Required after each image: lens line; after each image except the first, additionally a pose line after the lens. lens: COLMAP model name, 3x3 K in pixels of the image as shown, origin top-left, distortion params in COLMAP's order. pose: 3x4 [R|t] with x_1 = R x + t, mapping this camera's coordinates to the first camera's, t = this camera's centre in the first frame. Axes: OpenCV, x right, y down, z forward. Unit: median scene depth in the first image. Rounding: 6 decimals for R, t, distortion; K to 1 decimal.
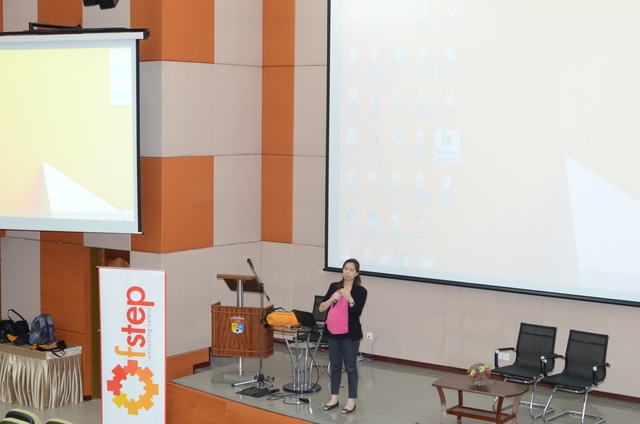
lens RADIAL K [[1129.5, 0, 318.7], [0, 1129.5, 205.9], [0, 0, 1]] dist [0.007882, 0.000000]
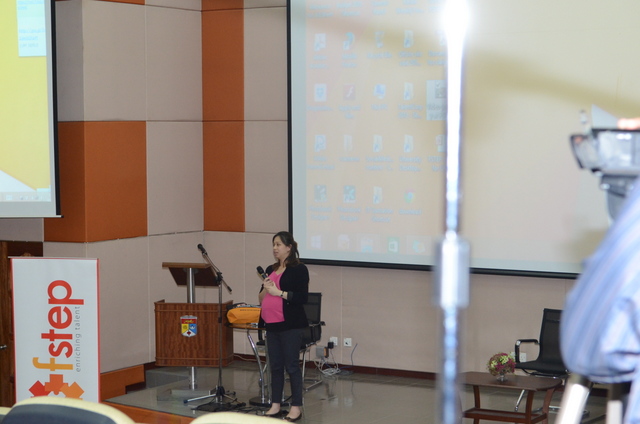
lens RADIAL K [[1481.2, 0, 320.7], [0, 1481.2, 210.9], [0, 0, 1]] dist [0.028339, 0.000000]
pose [[0.996692, -0.020547, 0.078626, -0.059688], [0.022409, 0.999487, -0.022873, 0.050154], [-0.078116, 0.024559, 0.996642, -0.049538]]
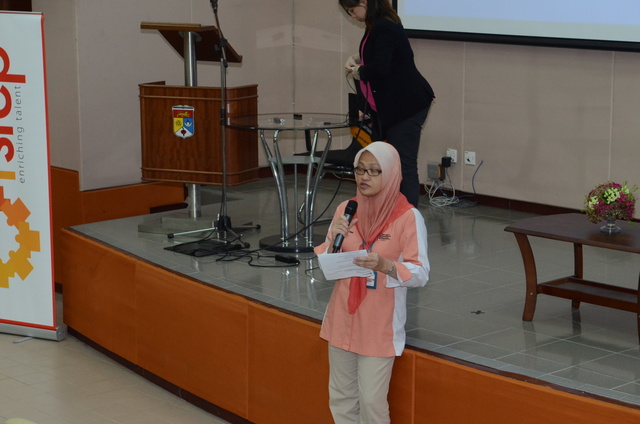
lens RADIAL K [[1481.2, 0, 321.6], [0, 1481.2, 209.2], [0, 0, 1]] dist [0.028339, 0.000000]
pose [[0.979022, 0.020673, -0.202701, 0.128367], [-0.001445, 0.995519, 0.094552, 0.081020], [0.203747, -0.092276, 0.974665, 0.346973]]
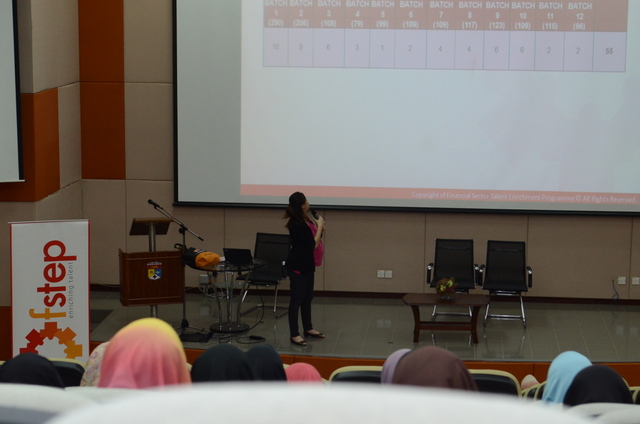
lens RADIAL K [[1481.2, 0, 319.9], [0, 1481.2, 213.3], [0, 0, 1]] dist [0.028339, 0.000000]
pose [[0.849628, -0.085909, 0.520338, -0.588892], [0.042512, 0.994589, 0.094793, -0.052401], [-0.525666, -0.058418, 0.848683, -0.109517]]
